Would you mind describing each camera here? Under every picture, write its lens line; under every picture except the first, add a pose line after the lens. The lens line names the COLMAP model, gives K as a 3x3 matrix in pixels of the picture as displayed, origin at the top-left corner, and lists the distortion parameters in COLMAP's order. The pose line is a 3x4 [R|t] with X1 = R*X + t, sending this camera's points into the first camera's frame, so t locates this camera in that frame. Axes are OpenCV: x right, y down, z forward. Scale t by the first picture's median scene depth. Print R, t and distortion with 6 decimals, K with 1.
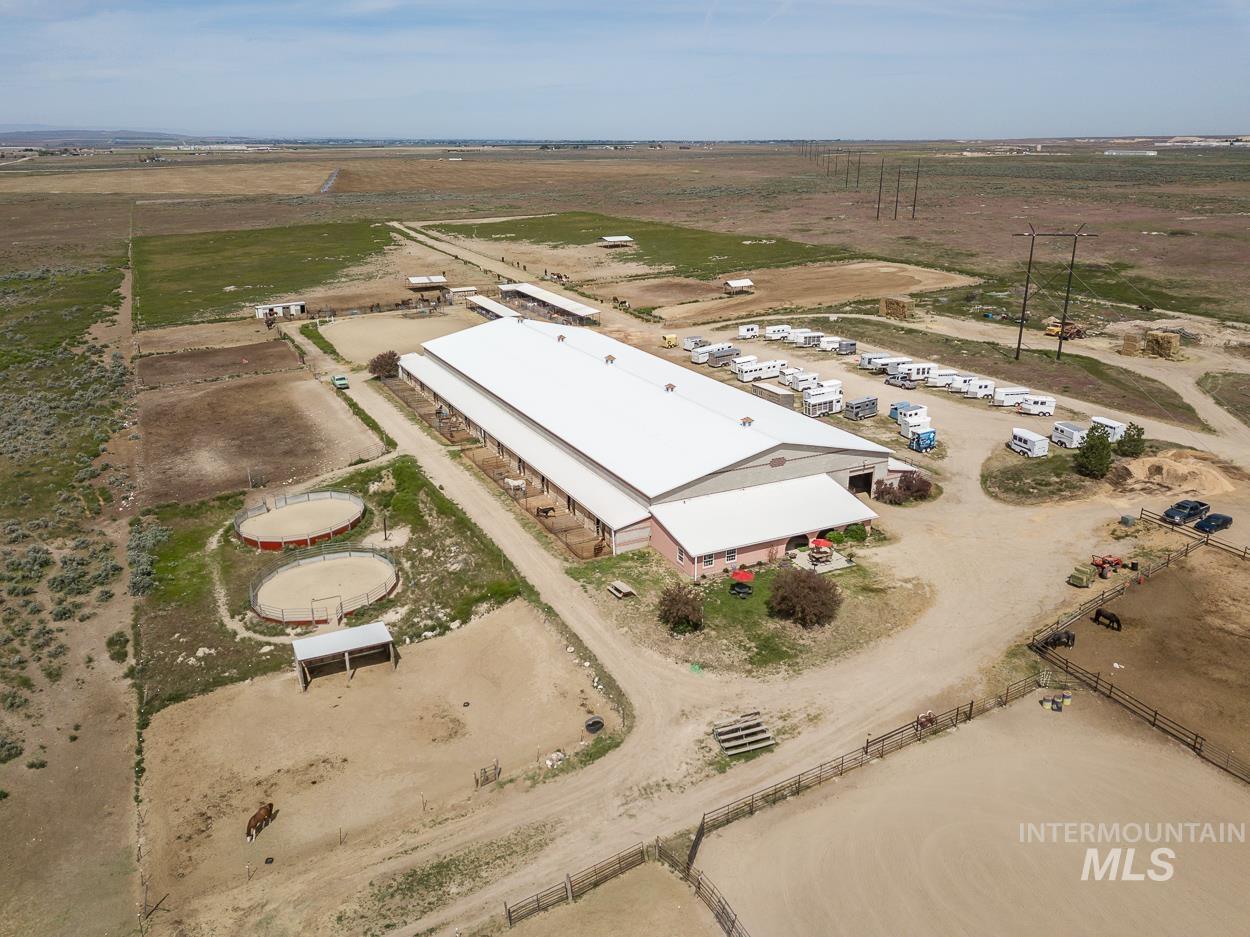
lens RADIAL K [[910.8, 0, 625.1], [0, 910.8, 523.9], [0, 0, 1]] dist [0.011629, -0.001568]
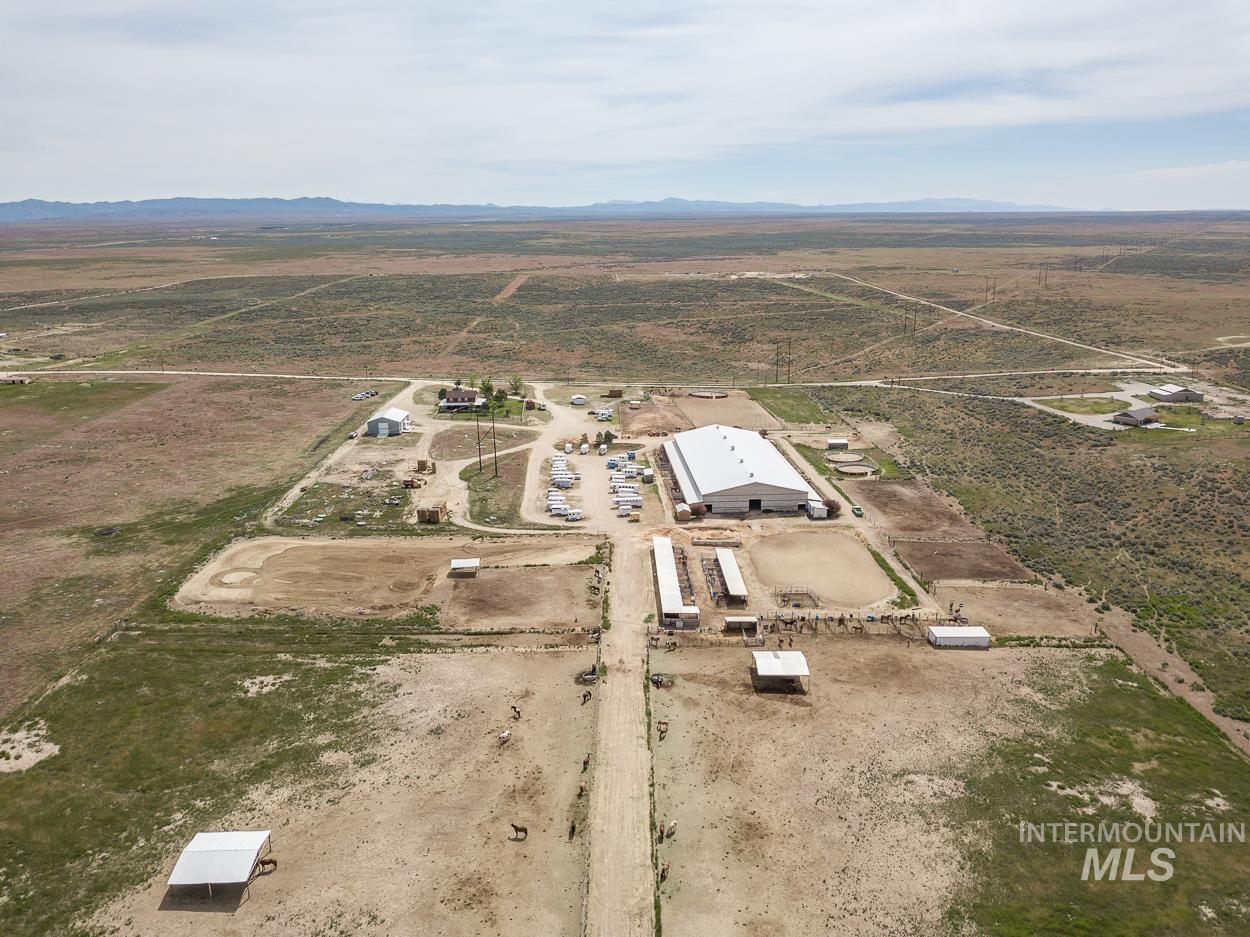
lens RADIAL K [[959.0, 0, 622.7], [0, 959.0, 462.6], [0, 0, 1]] dist [0.027365, -0.034762]
pose [[-0.907439, -0.100481, 0.407993, -0.463004], [0.169157, 0.801468, 0.573615, -0.964145], [-0.384631, 0.589536, -0.710286, 1.733131]]
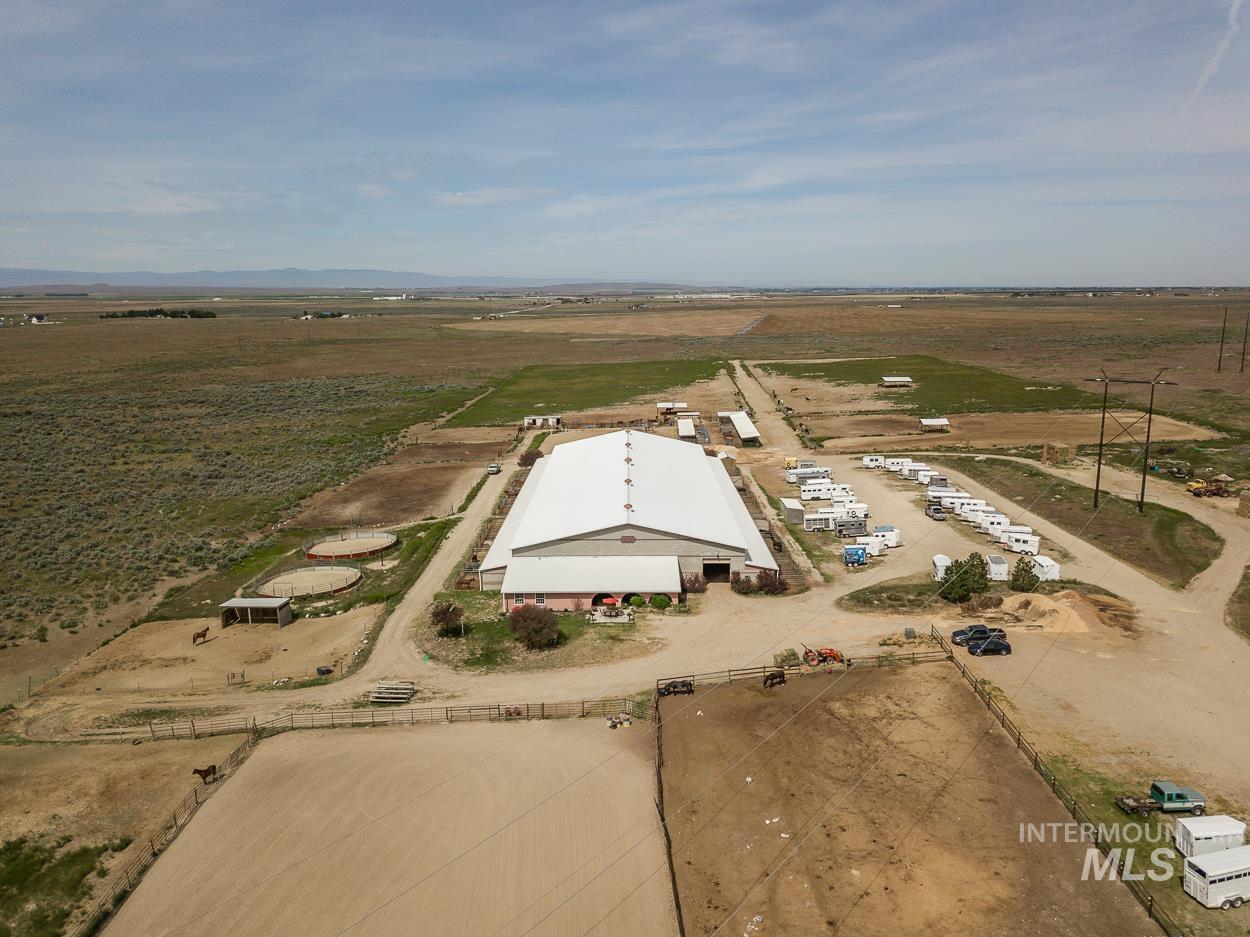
lens RADIAL K [[959.0, 0, 622.7], [0, 959.0, 462.6], [0, 0, 1]] dist [0.027365, -0.034762]
pose [[0.882193, 0.079070, -0.464203, 0.343546], [-0.177845, 0.968737, -0.172974, 0.025560], [0.436013, 0.235153, 0.868675, -0.065589]]
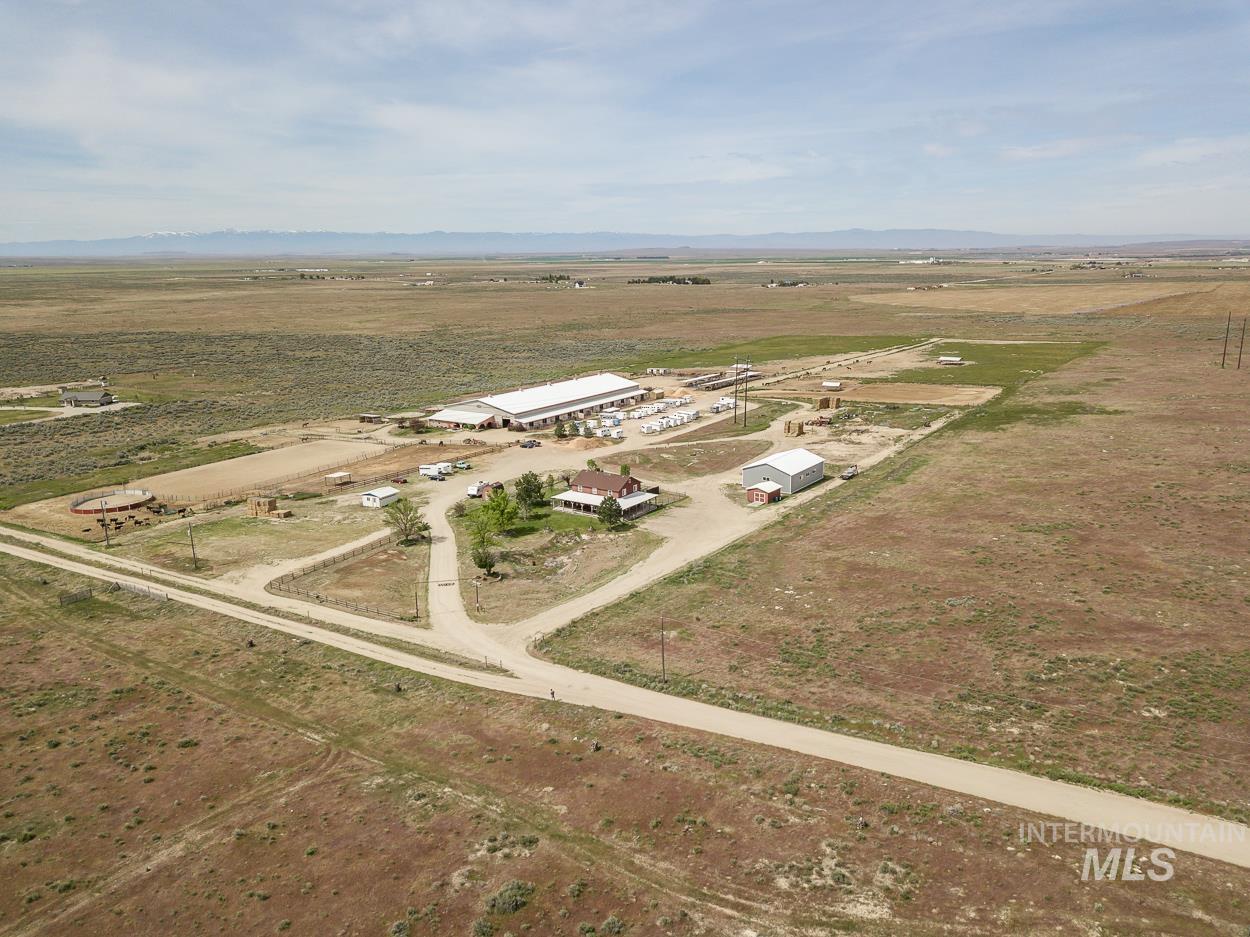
lens RADIAL K [[959.0, 0, 622.7], [0, 959.0, 462.6], [0, 0, 1]] dist [0.027365, -0.034762]
pose [[0.488768, 0.186574, -0.852230, 1.508642], [-0.333612, 0.942591, 0.015024, -0.044683], [0.806107, 0.276971, 0.522951, -0.137912]]
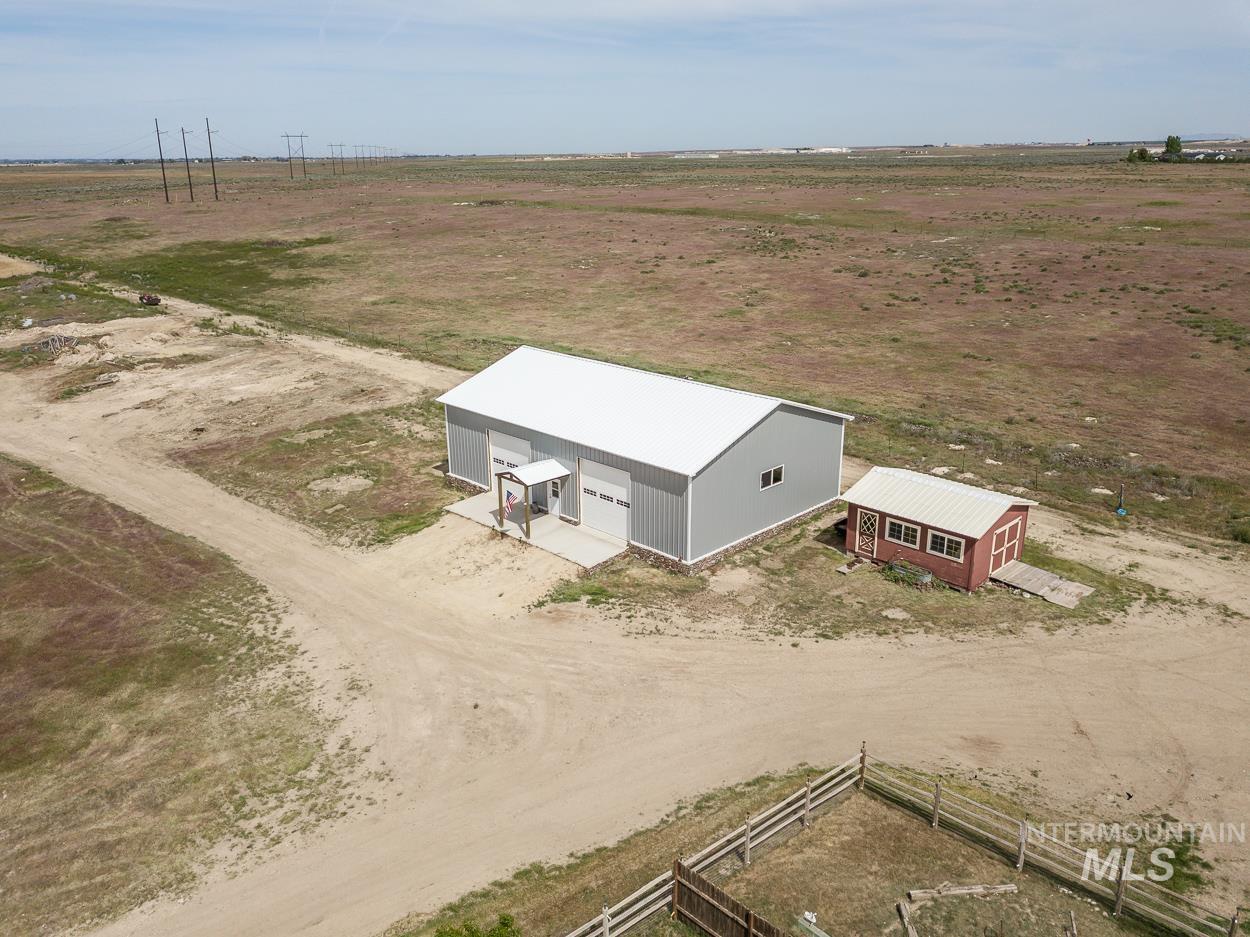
lens RADIAL K [[955.0, 0, 619.5], [0, 955.0, 466.9], [0, 0, 1]] dist [0.002236, -0.000940]
pose [[0.946123, -0.107649, 0.305388, 0.594308], [0.133498, 0.988915, -0.065000, -0.056924], [-0.295006, 0.102266, 0.950007, 0.345854]]
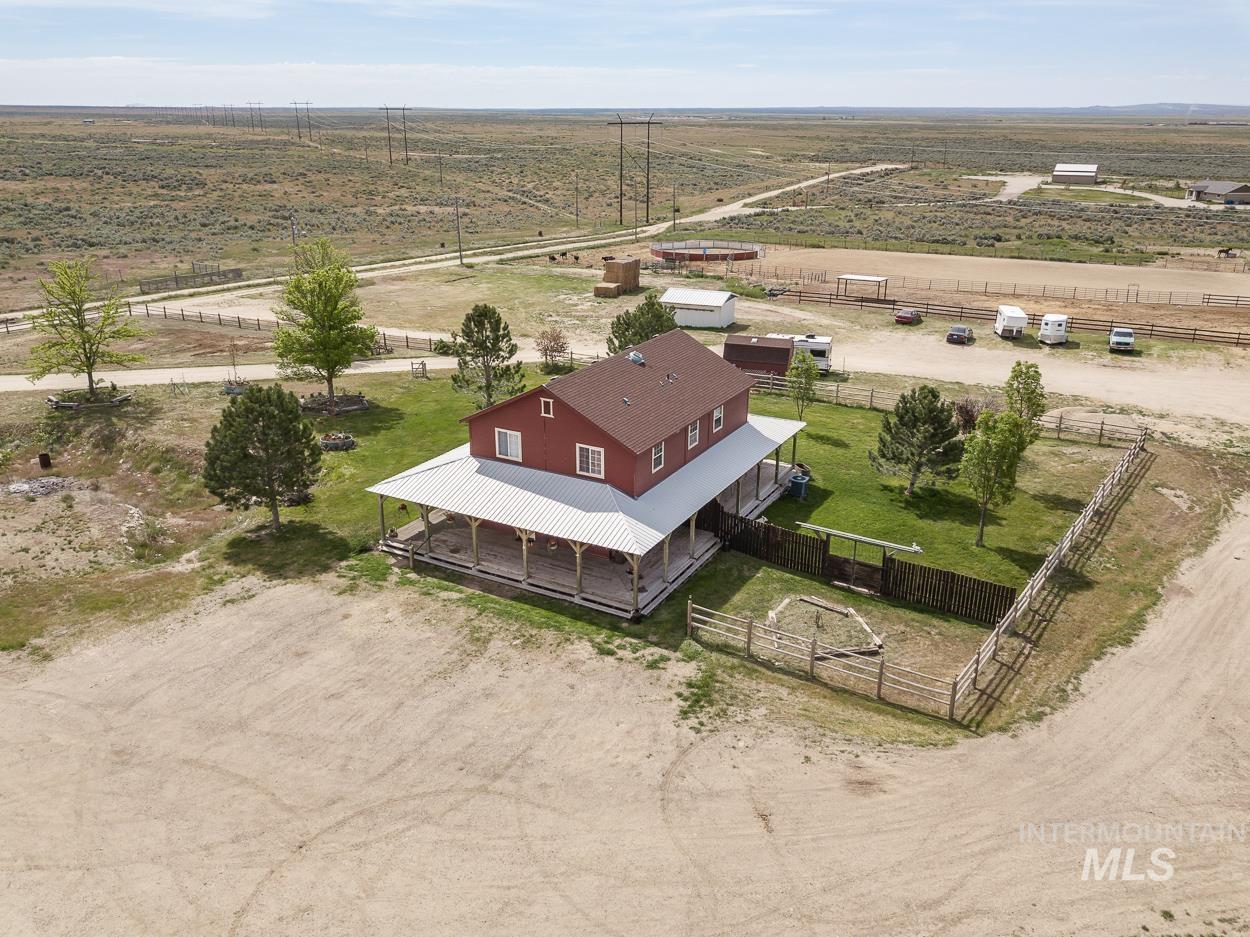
lens RADIAL K [[959.0, 0, 622.7], [0, 959.0, 462.6], [0, 0, 1]] dist [0.027365, -0.034762]
pose [[-0.827900, 0.191396, -0.527209, 0.779267], [-0.223637, 0.749374, 0.623237, -0.129365], [0.514362, 0.633882, -0.577604, 0.505851]]
